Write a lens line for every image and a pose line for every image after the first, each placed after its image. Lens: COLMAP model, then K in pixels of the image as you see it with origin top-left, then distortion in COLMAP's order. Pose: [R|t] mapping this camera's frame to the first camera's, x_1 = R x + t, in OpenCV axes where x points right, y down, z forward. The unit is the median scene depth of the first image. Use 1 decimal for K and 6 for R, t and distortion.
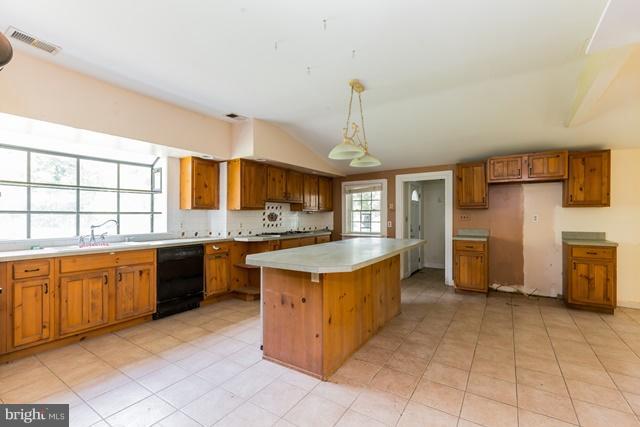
lens RADIAL K [[290.2, 0, 317.2], [0, 290.2, 214.6], [0, 0, 1]] dist [0.004914, 0.000642]
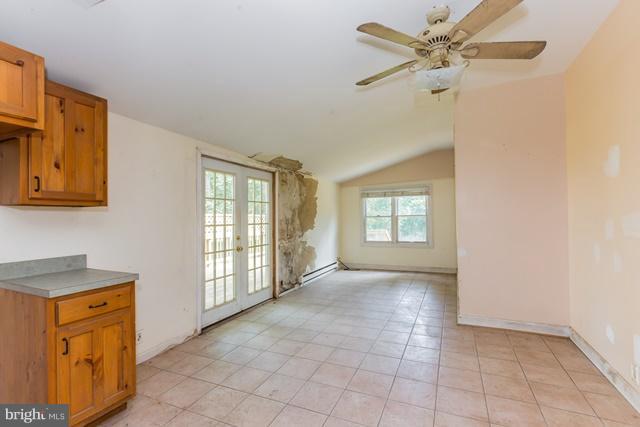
lens RADIAL K [[290.2, 0, 319.6], [0, 290.2, 217.0], [0, 0, 1]] dist [0.004914, 0.000642]
pose [[-0.157956, -0.001767, 0.987445, 0.411139], [0.008232, 0.999961, 0.003106, -0.006101], [-0.987412, 0.008619, -0.157935, 0.696251]]
